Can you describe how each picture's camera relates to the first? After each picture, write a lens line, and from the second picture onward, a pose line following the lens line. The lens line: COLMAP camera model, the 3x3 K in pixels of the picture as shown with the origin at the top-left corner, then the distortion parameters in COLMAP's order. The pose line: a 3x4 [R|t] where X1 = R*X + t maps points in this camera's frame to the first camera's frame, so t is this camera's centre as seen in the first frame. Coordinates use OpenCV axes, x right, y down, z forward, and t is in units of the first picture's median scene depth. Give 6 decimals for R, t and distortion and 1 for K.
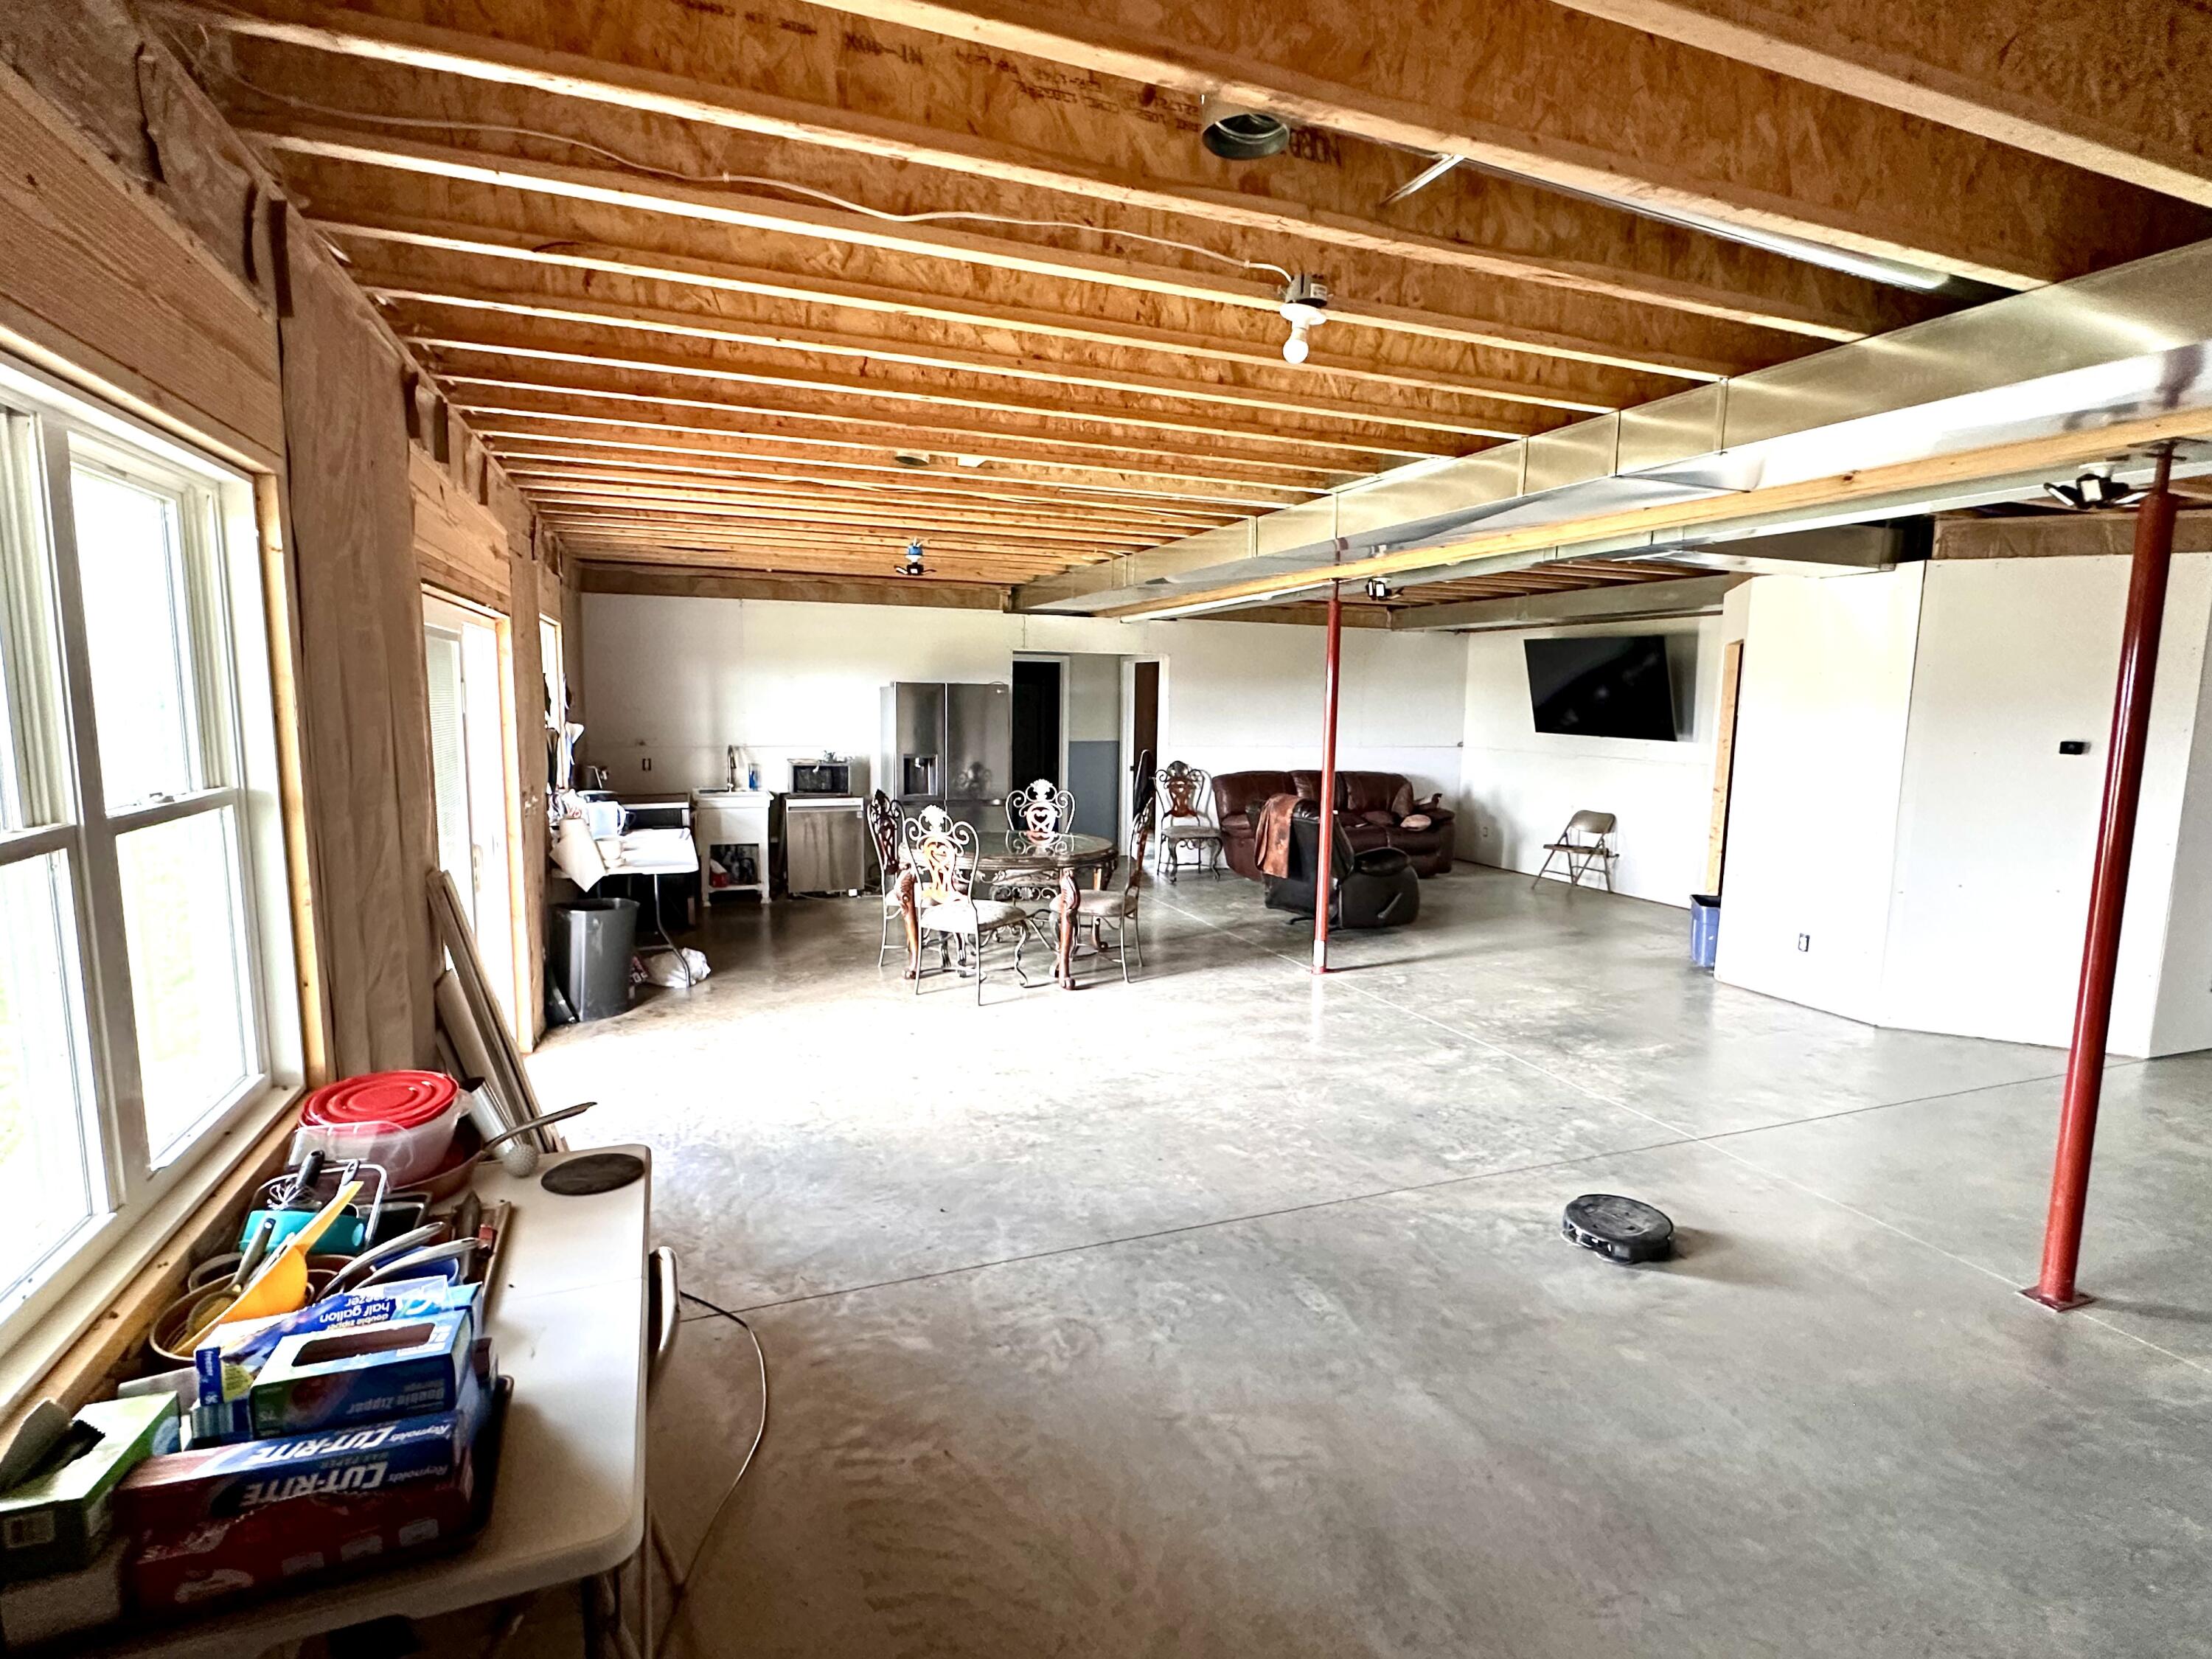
lens RADIAL K [[1098.2, 0, 1101.7], [0, 1098.2, 830.5], [0, 0, 1]] dist [-0.000031, 0.000143]
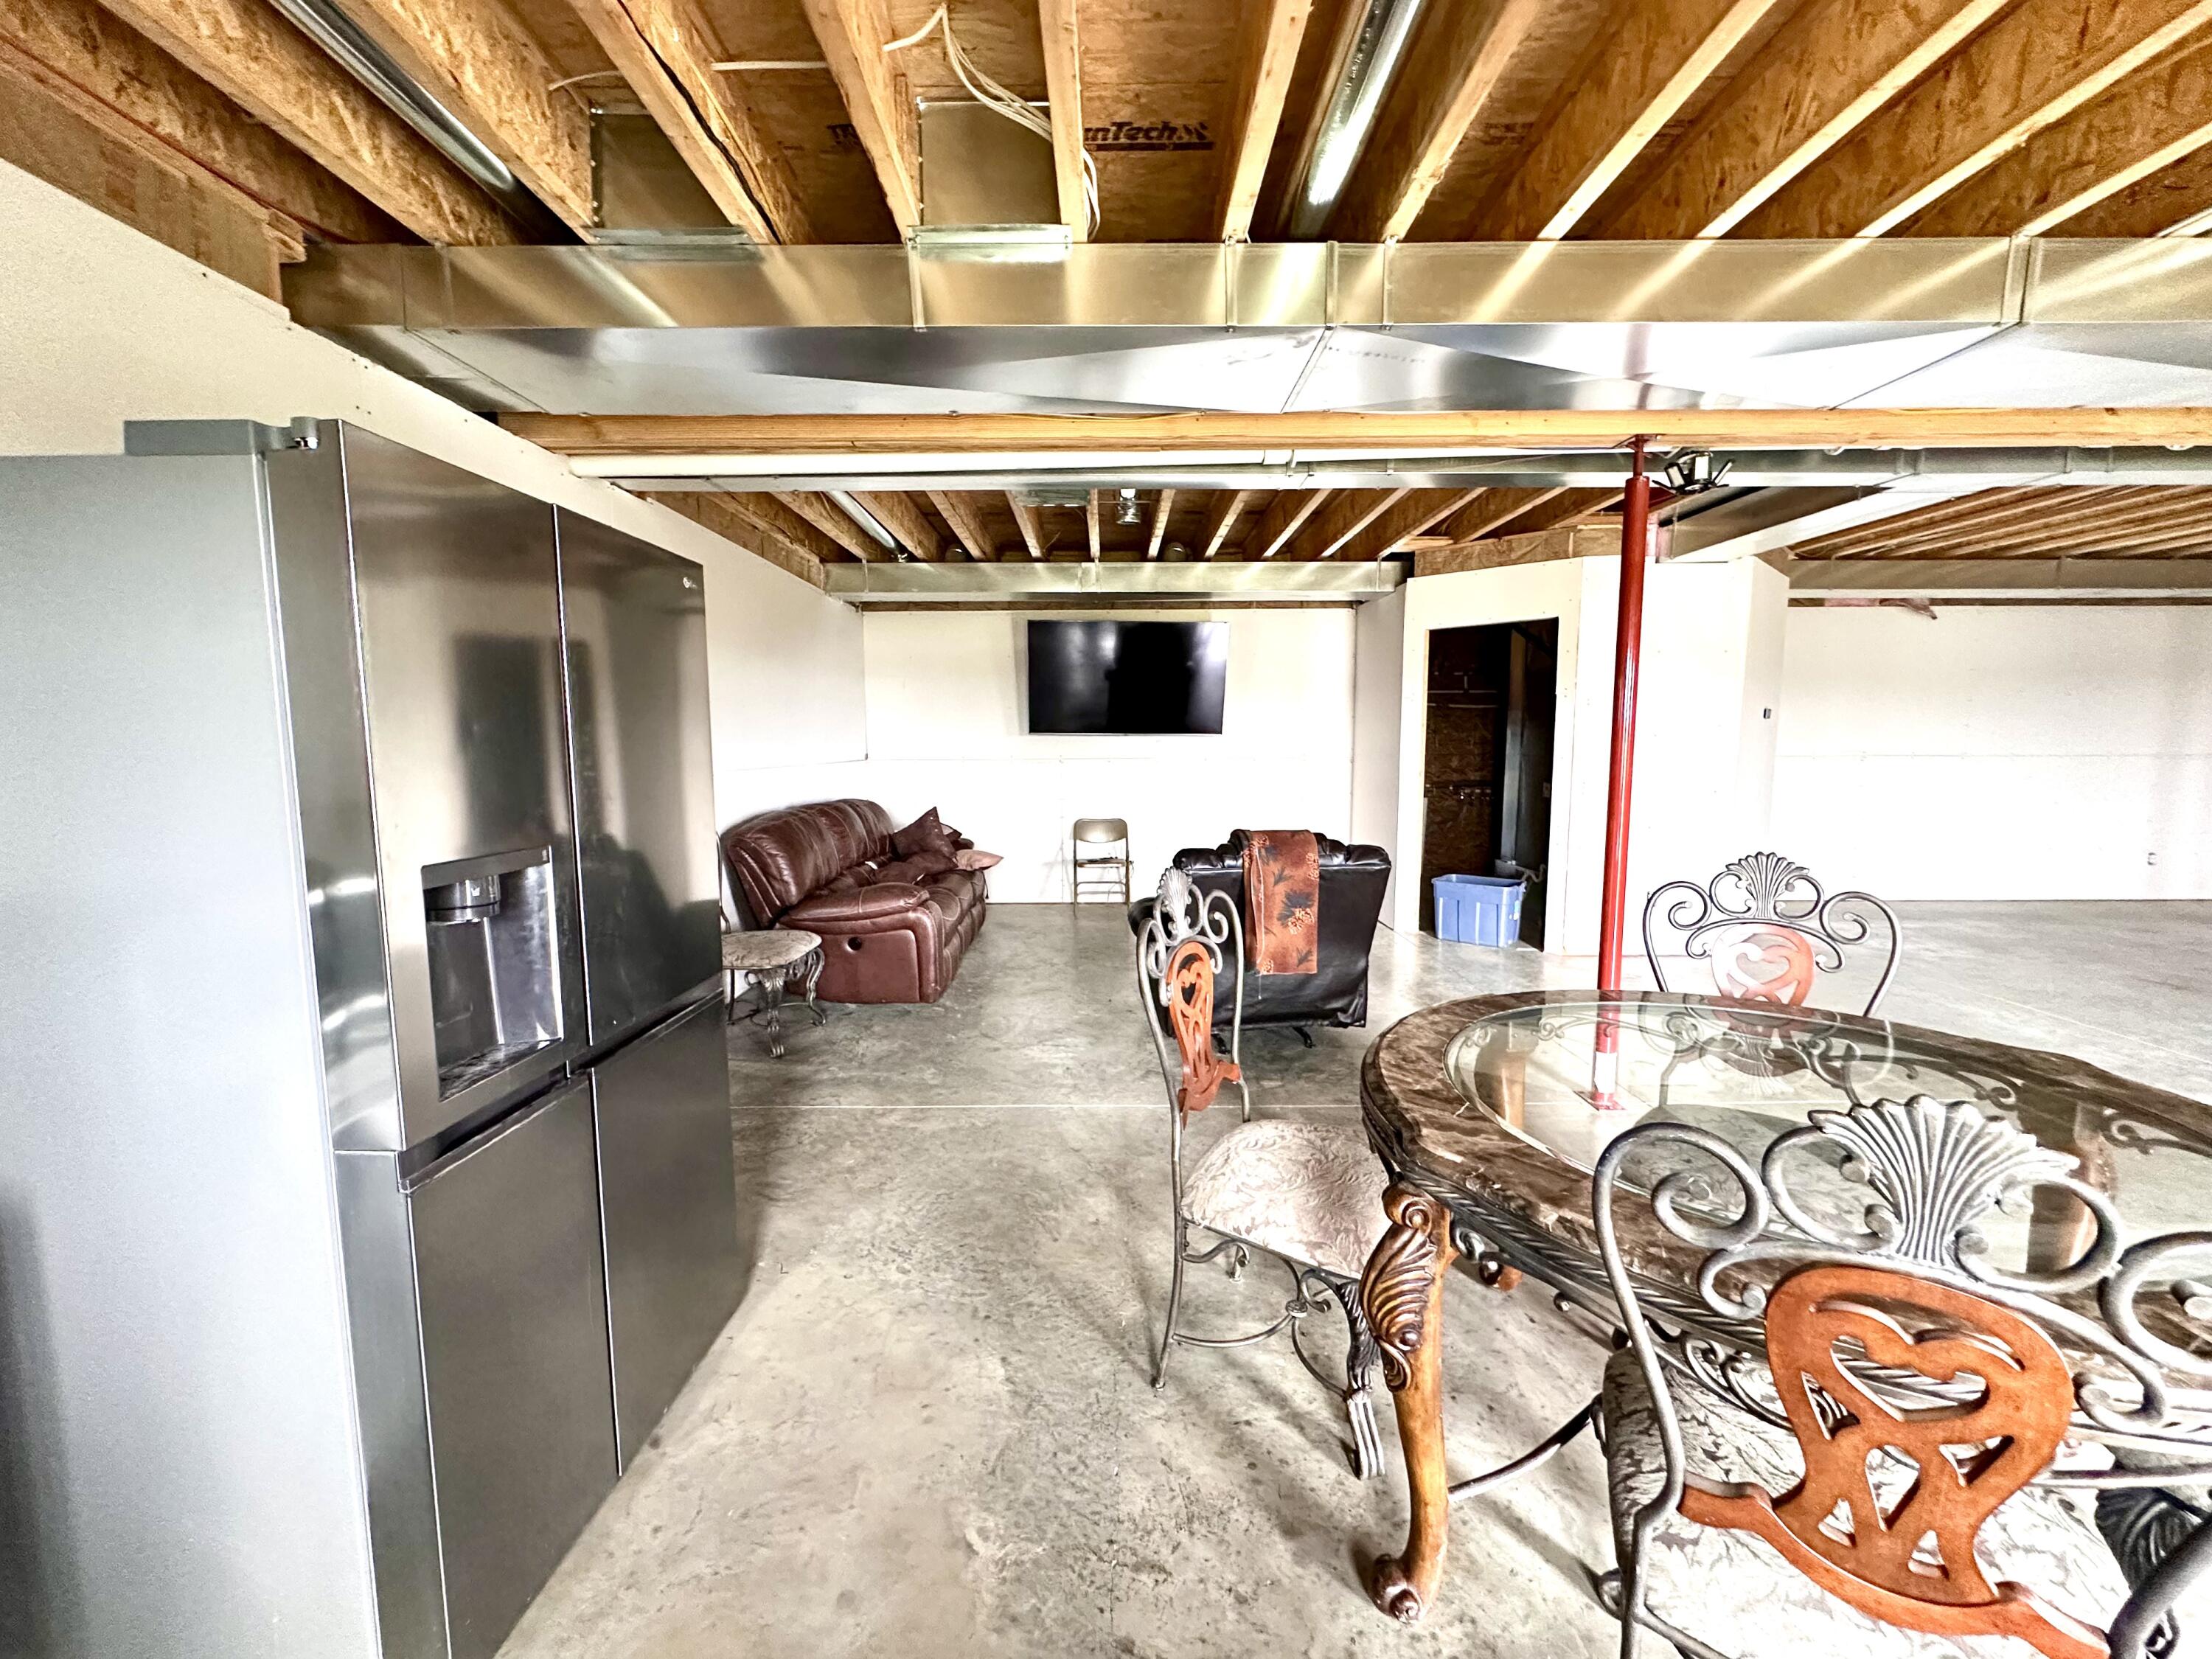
lens RADIAL K [[889.9, 0, 1103.1], [0, 889.9, 827.8], [0, 0, 1]] dist [-0.000576, -0.000061]
pose [[0.363850, -0.111781, 0.924726, -0.366872], [0.123092, 0.989836, 0.071218, -0.098252], [-0.923288, 0.087914, 0.373911, 1.155777]]
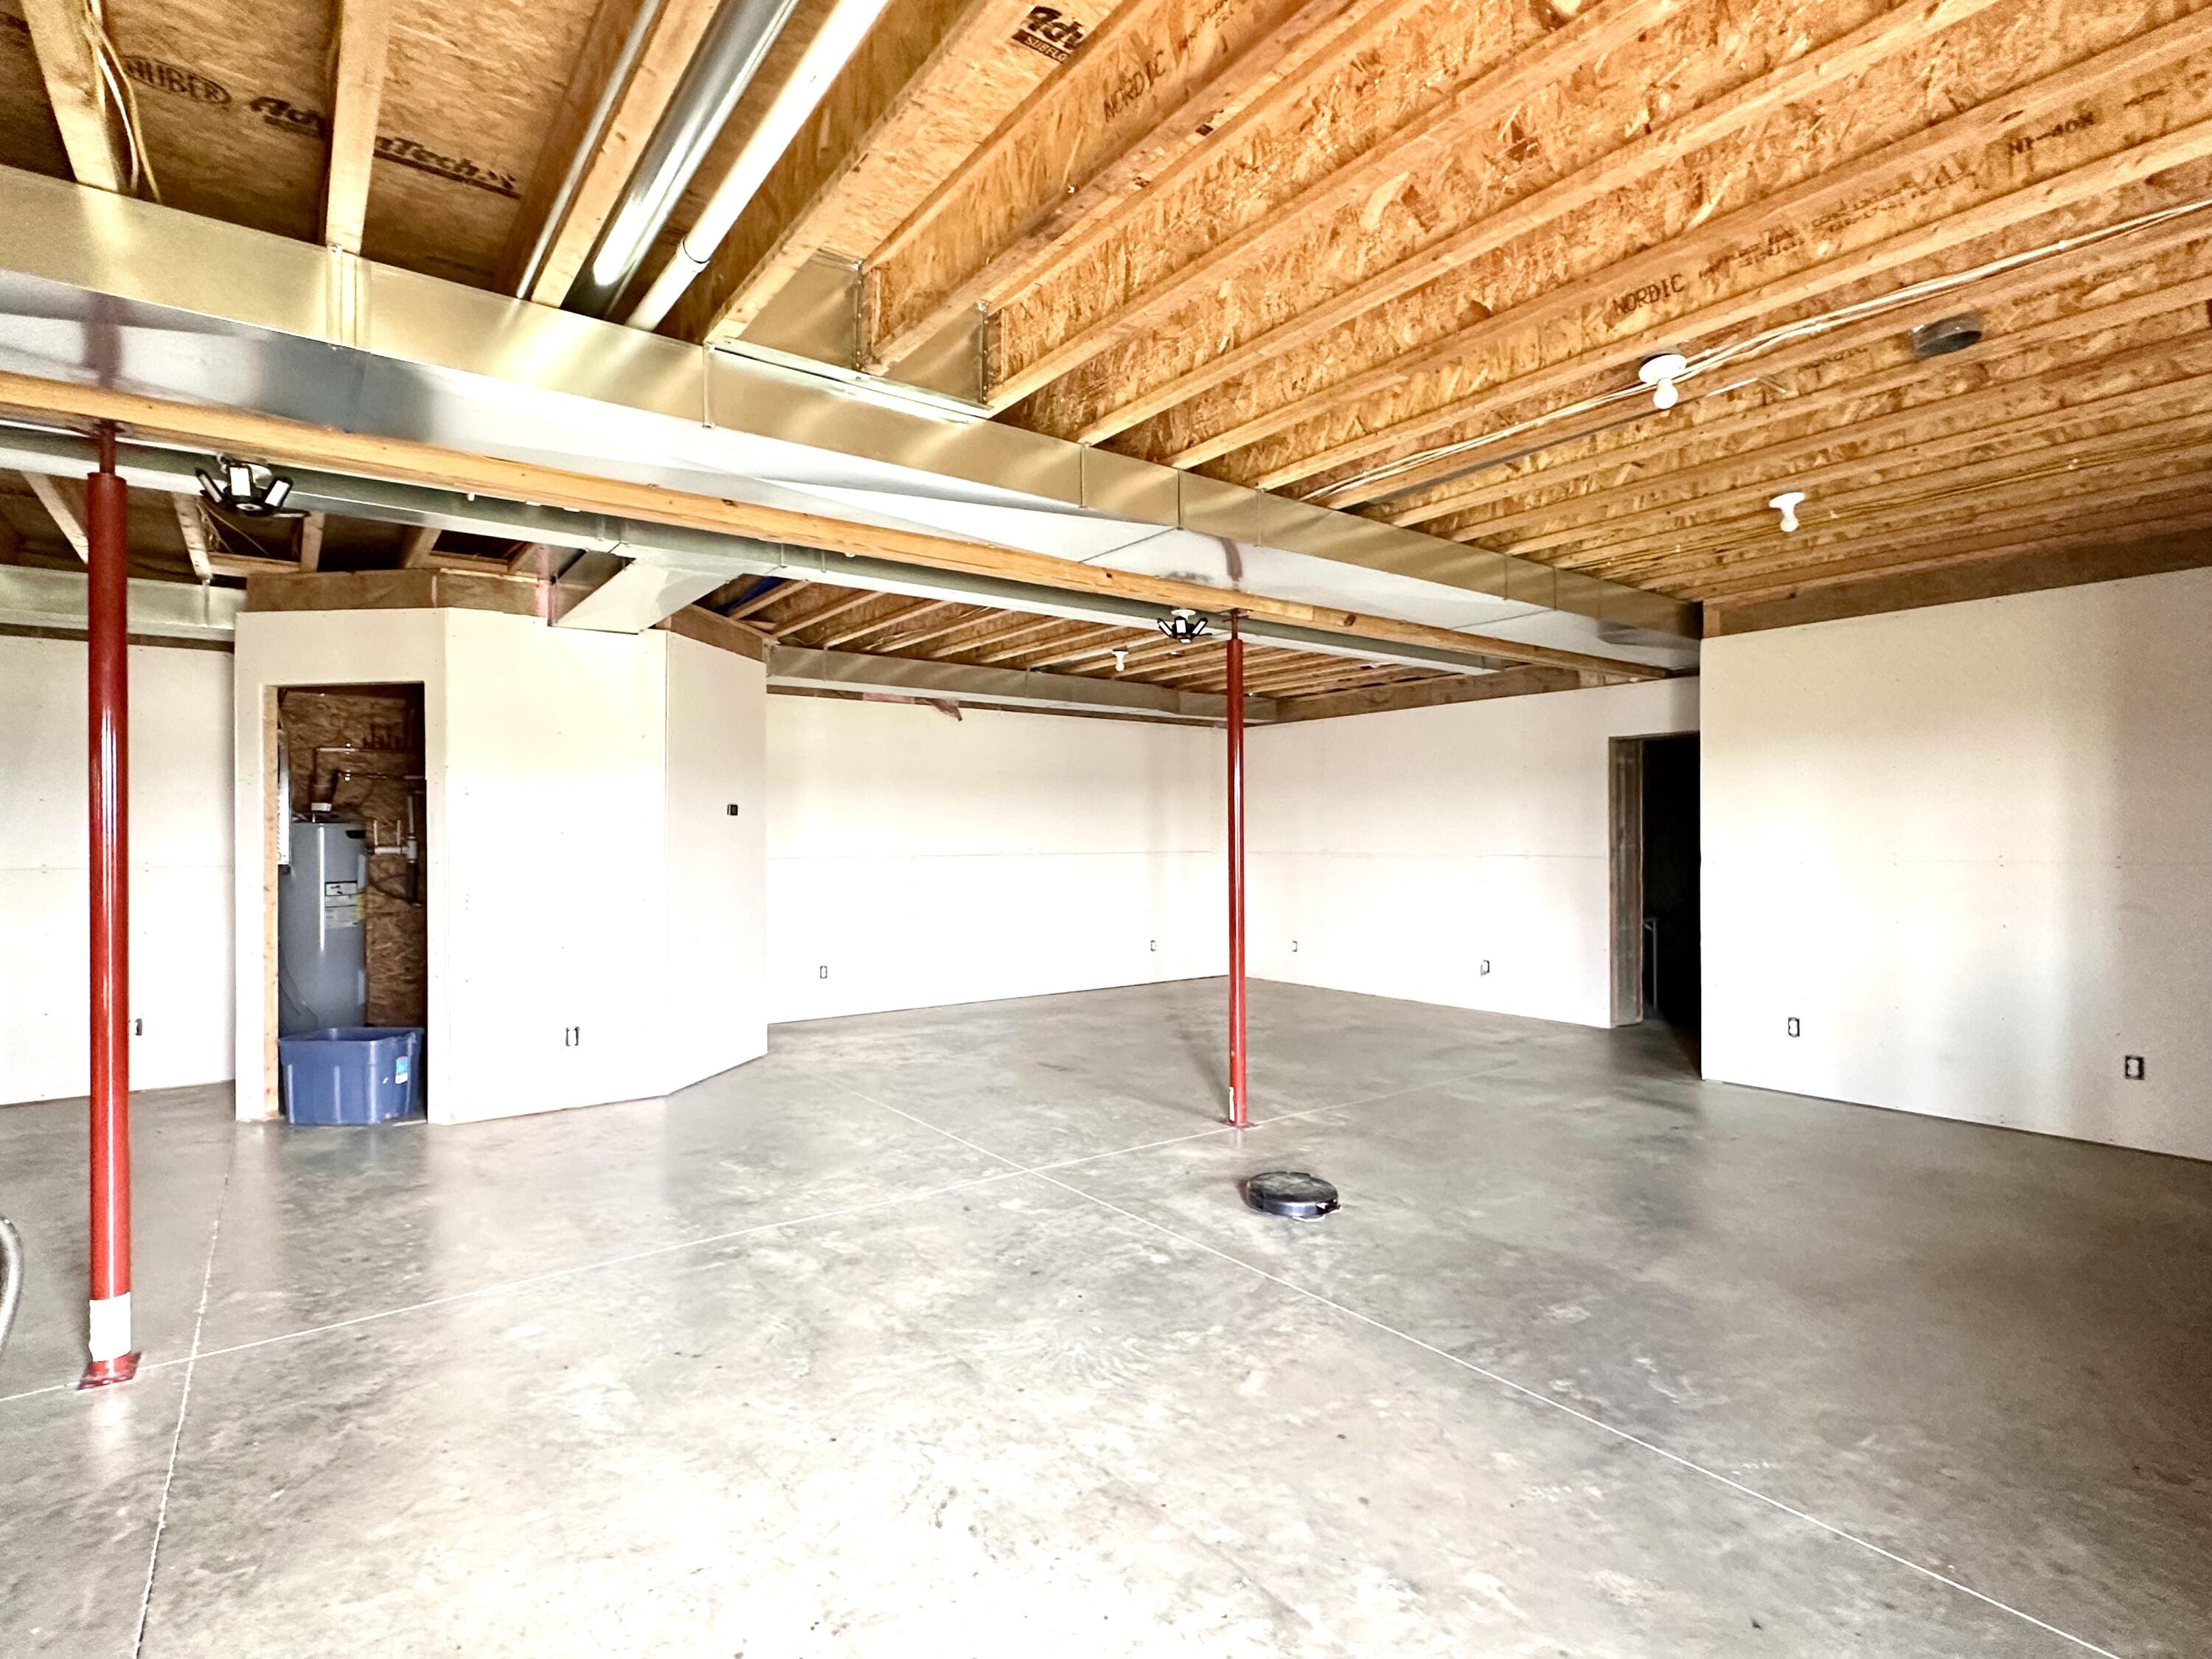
lens RADIAL K [[1098.2, 0, 1101.7], [0, 1098.2, 830.5], [0, 0, 1]] dist [-0.000031, 0.000143]
pose [[-0.272506, -0.008421, 0.962117, -0.316976], [0.118859, 0.992008, 0.042348, -0.048059], [-0.954784, 0.125897, -0.269327, 0.803866]]
